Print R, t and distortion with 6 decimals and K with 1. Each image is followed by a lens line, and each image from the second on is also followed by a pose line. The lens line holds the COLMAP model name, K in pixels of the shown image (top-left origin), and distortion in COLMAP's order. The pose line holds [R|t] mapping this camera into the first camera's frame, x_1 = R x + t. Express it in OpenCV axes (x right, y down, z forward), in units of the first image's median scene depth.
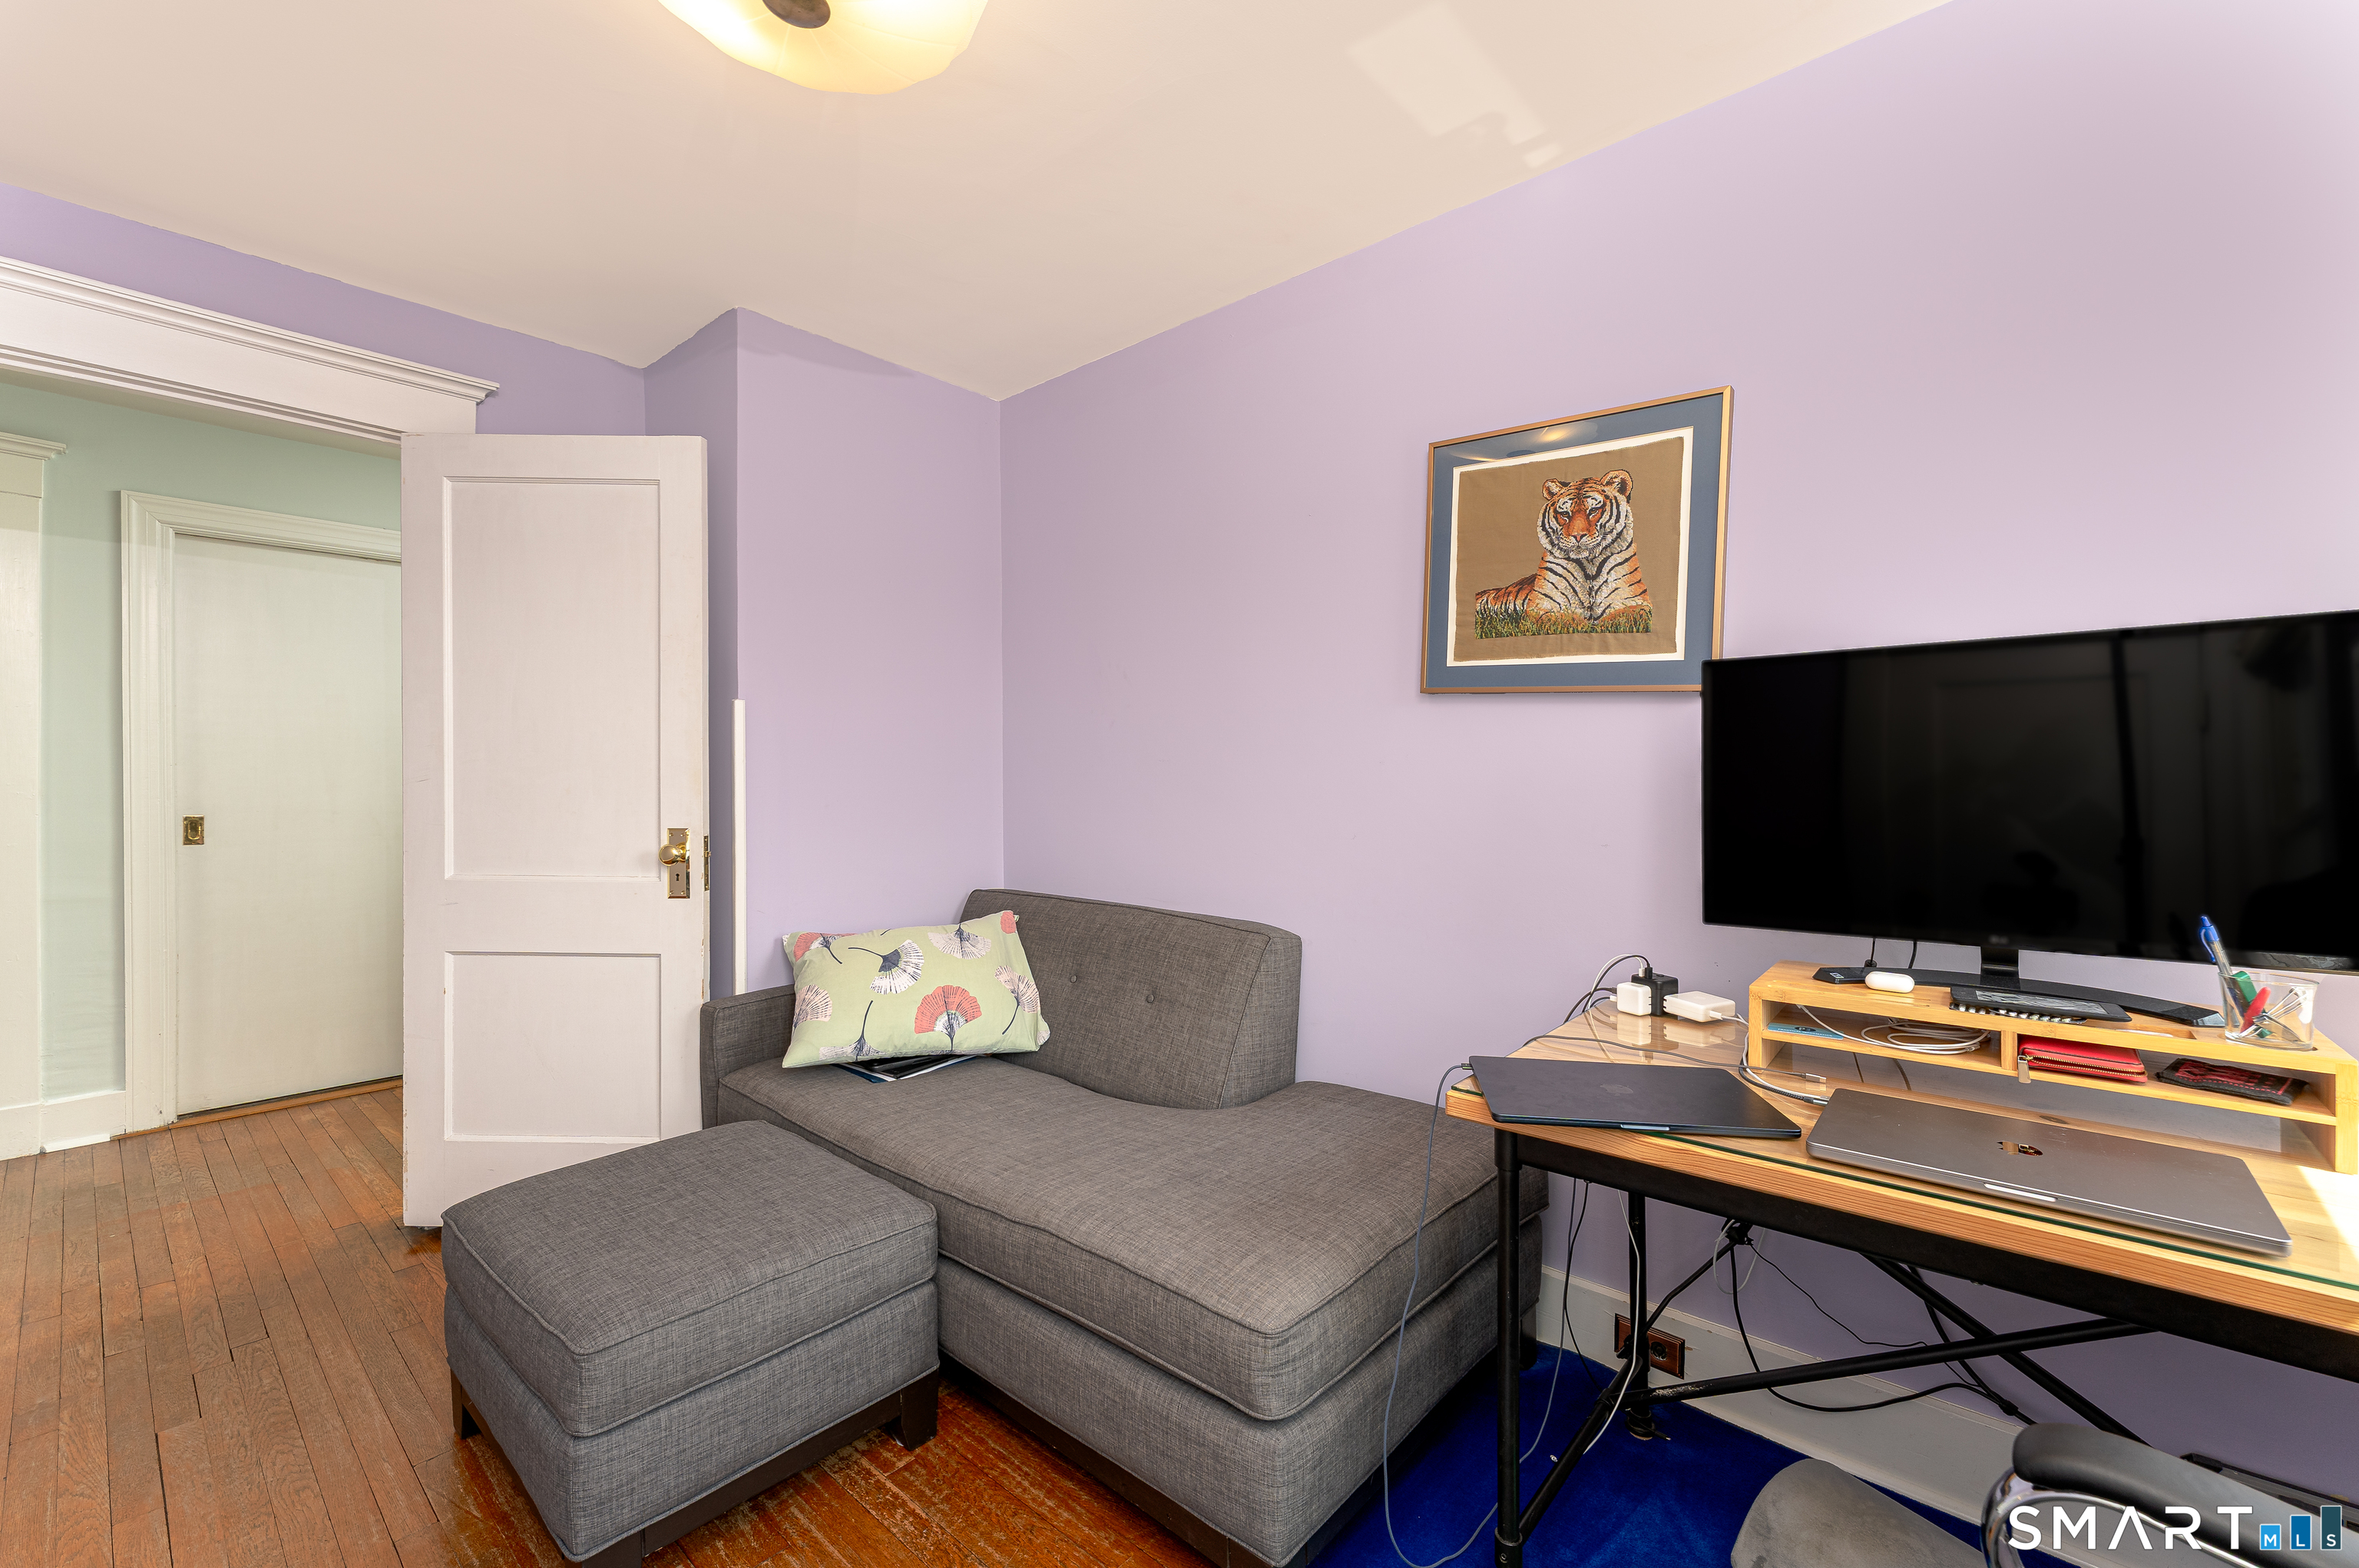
lens RADIAL K [[958.0, 0, 1186.3], [0, 958.0, 786.3], [0, 0, 1]] dist [-0.001645, -0.000205]
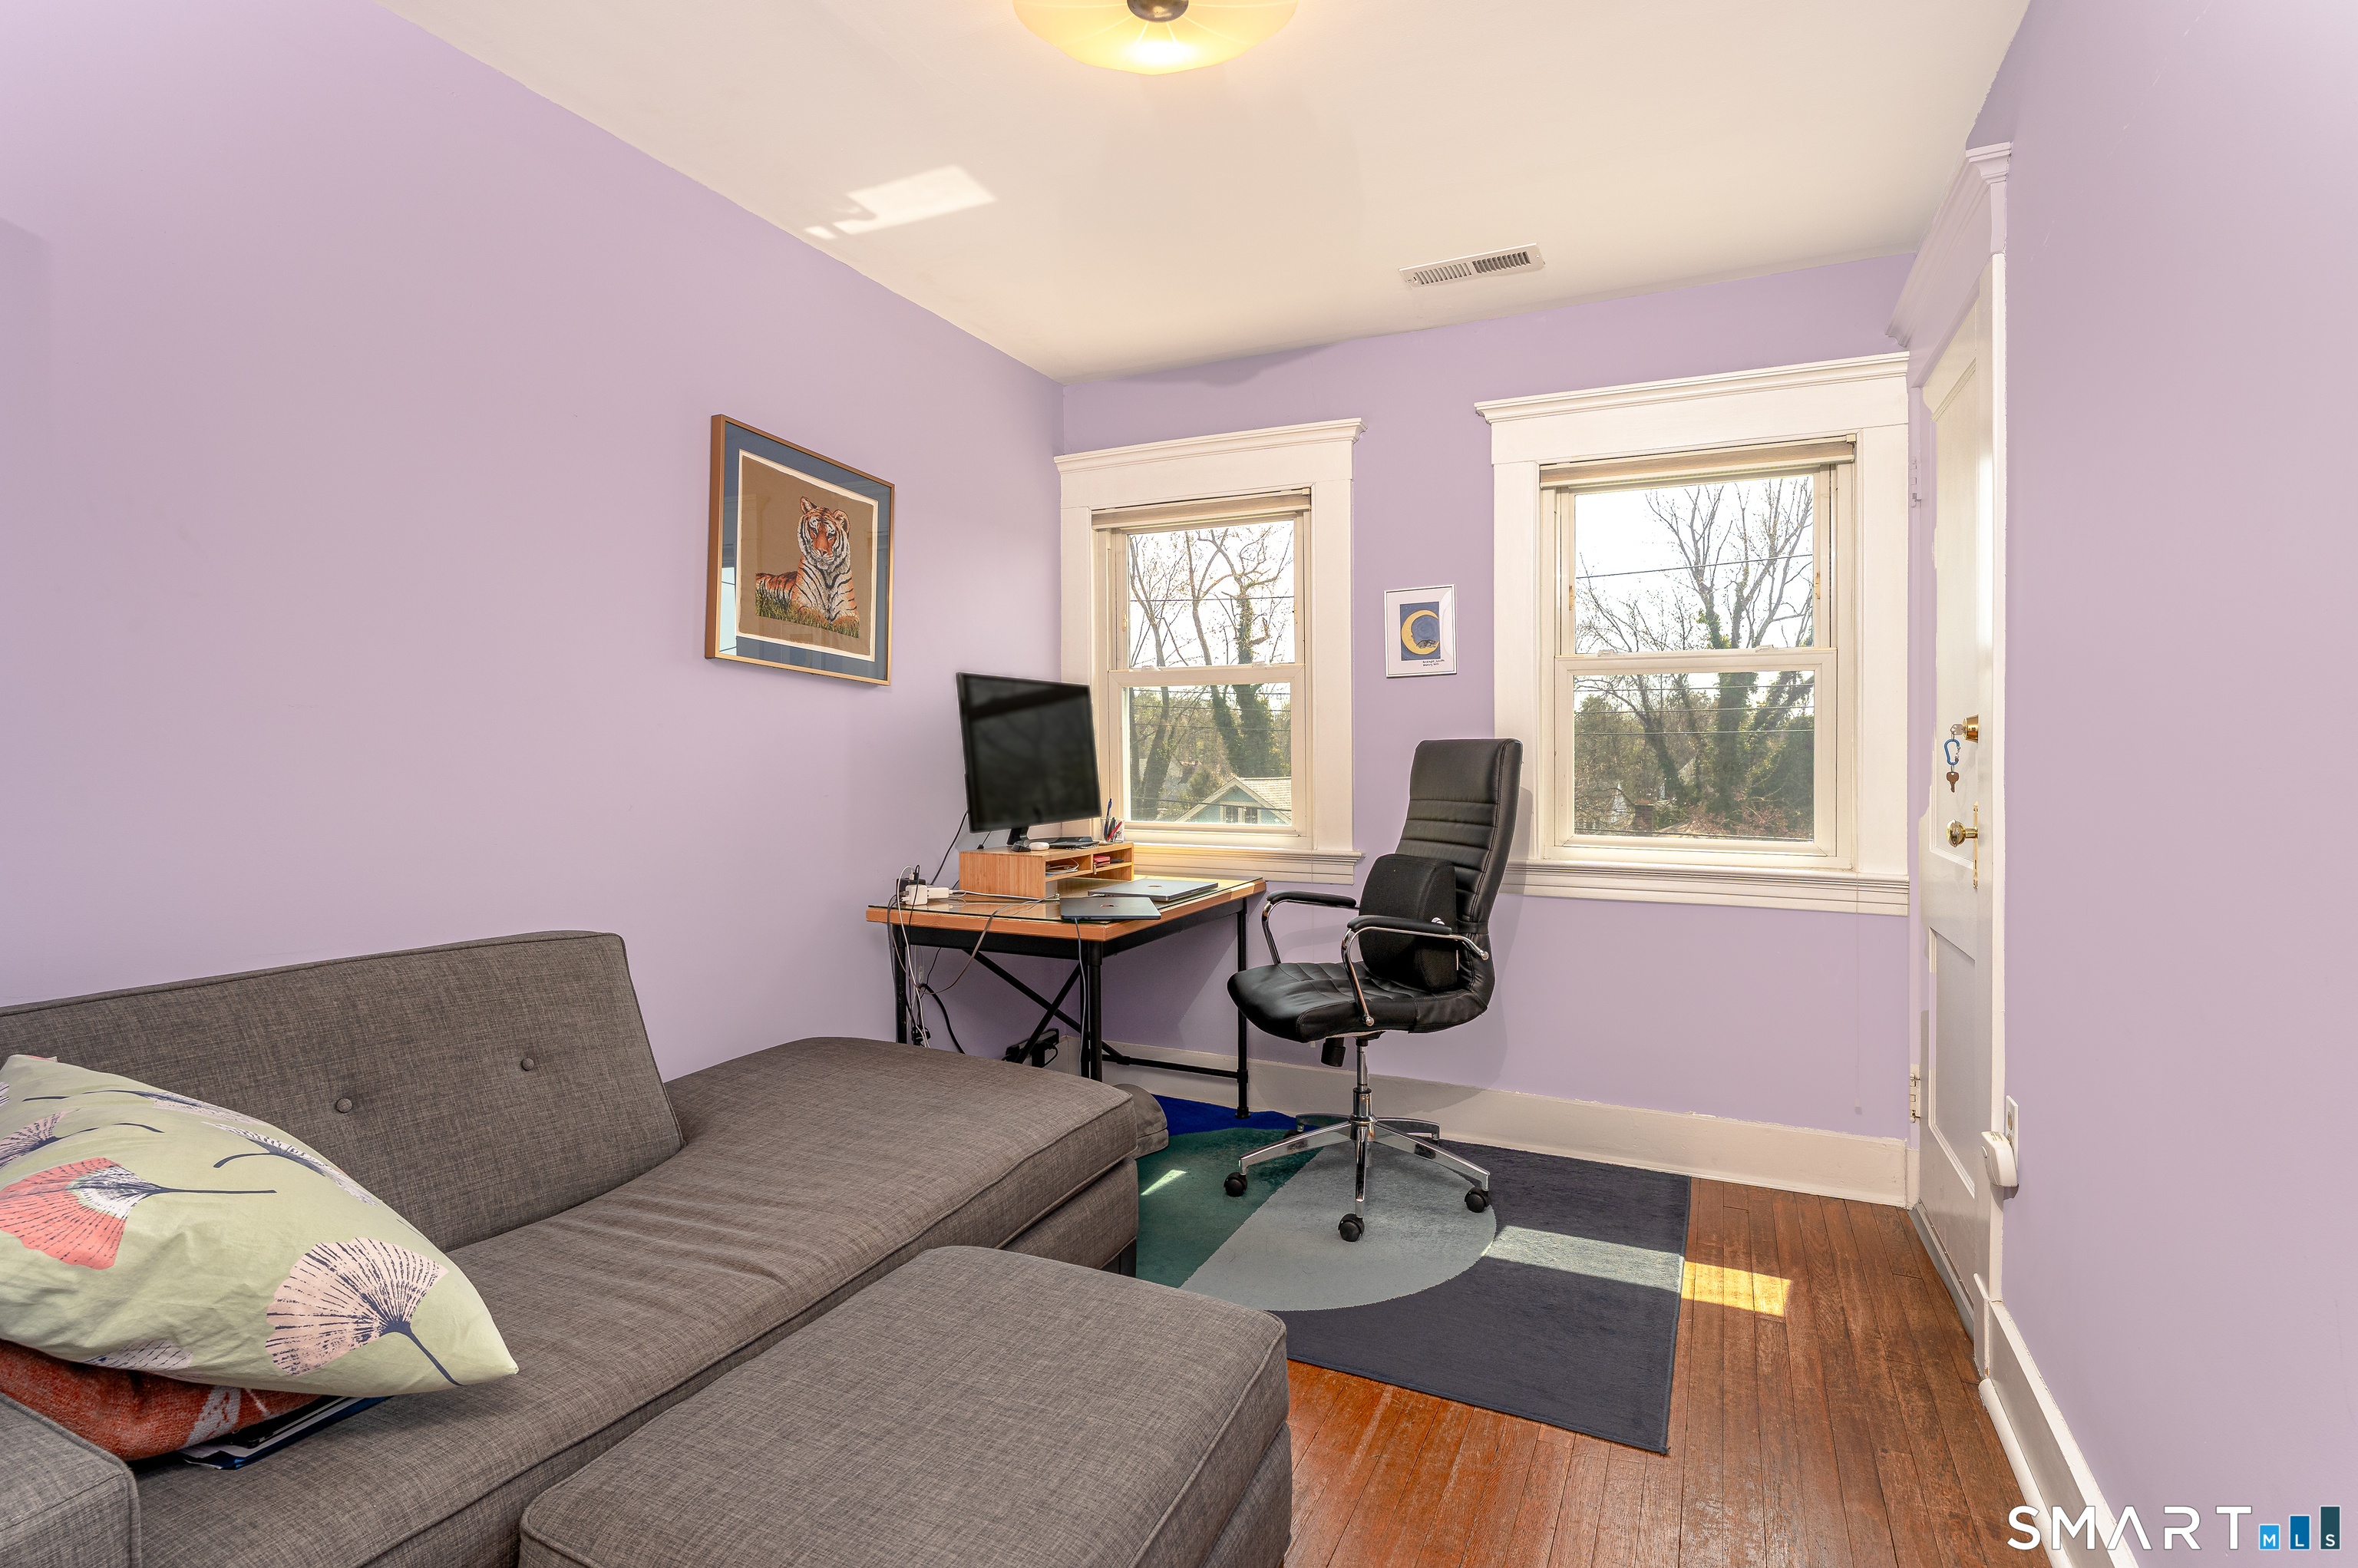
lens RADIAL K [[1121.7, 0, 1183.1], [0, 1121.7, 769.0], [0, 0, 1]] dist [0.002341, 0.000103]
pose [[-0.270098, -0.012420, 0.962753, -1.168573], [0.007791, 0.999856, 0.015084, 0.005877], [-0.962801, 0.011575, -0.269963, 0.968885]]
